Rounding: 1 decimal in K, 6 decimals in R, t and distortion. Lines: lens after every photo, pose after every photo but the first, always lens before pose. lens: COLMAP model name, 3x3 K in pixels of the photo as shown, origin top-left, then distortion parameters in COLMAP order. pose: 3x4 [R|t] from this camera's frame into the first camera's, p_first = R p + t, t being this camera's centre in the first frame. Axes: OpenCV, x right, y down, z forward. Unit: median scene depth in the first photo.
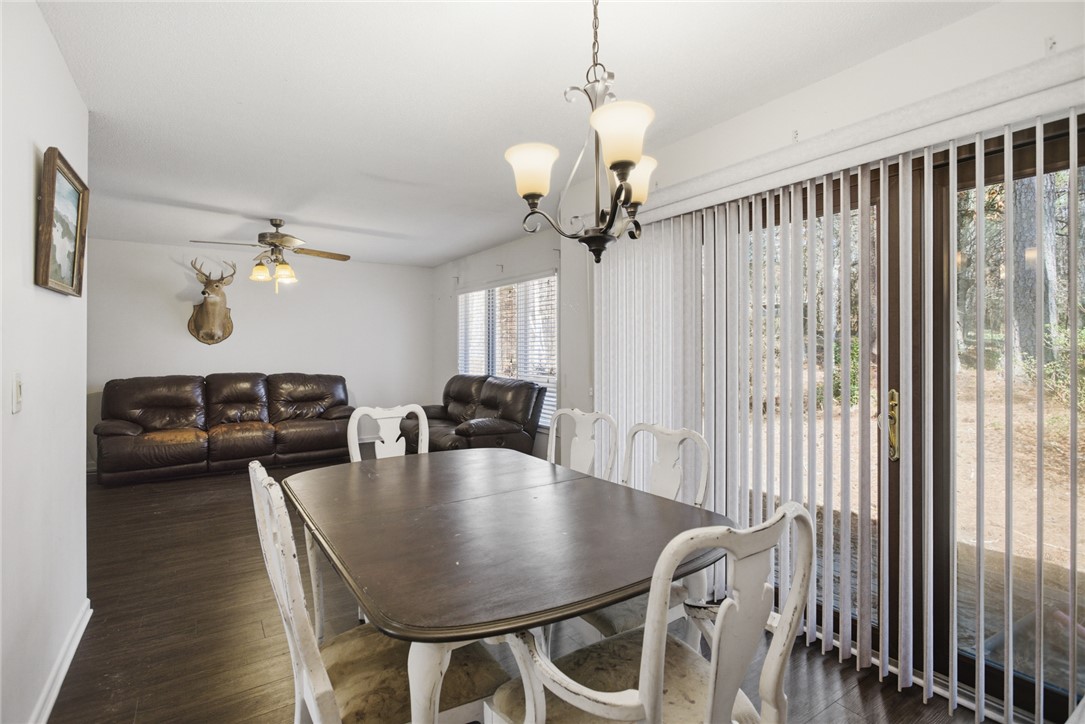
lens RADIAL K [[522.3, 0, 539.4], [0, 522.3, 356.9], [0, 0, 1]] dist [0.000042, 0.000139]
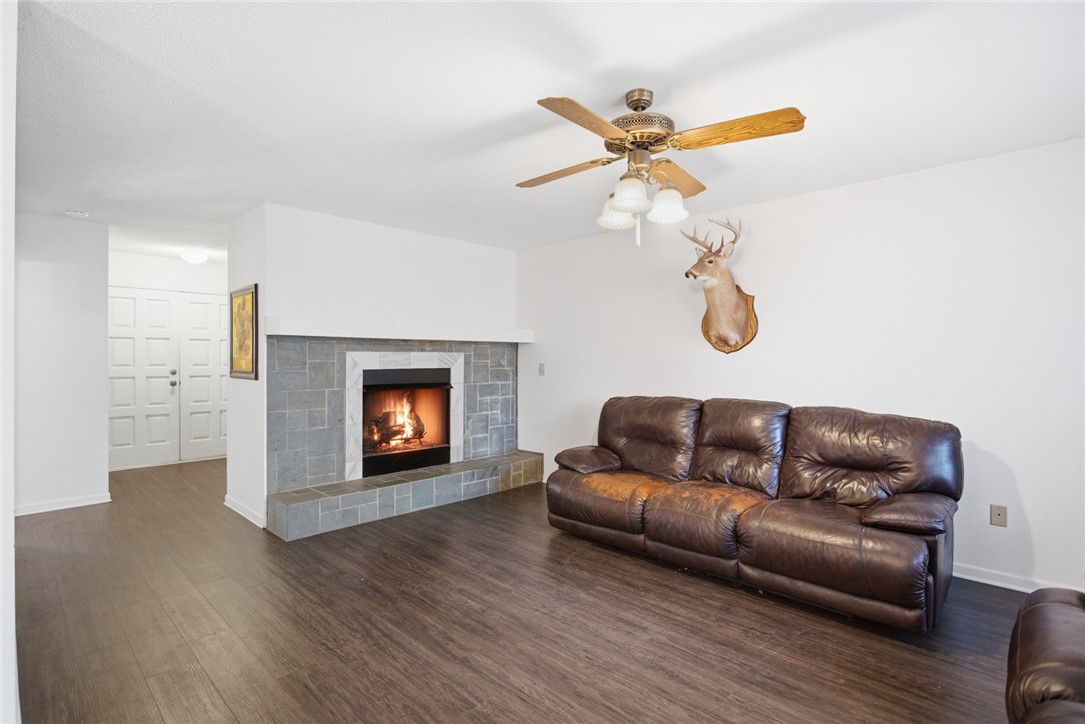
lens RADIAL K [[522.3, 0, 539.4], [0, 522.3, 356.9], [0, 0, 1]] dist [0.000042, 0.000139]
pose [[0.235662, -0.002508, -0.971832, -0.041089], [-0.021222, 0.999745, -0.007726, -0.009809], [0.971603, 0.022445, 0.235549, 0.615236]]
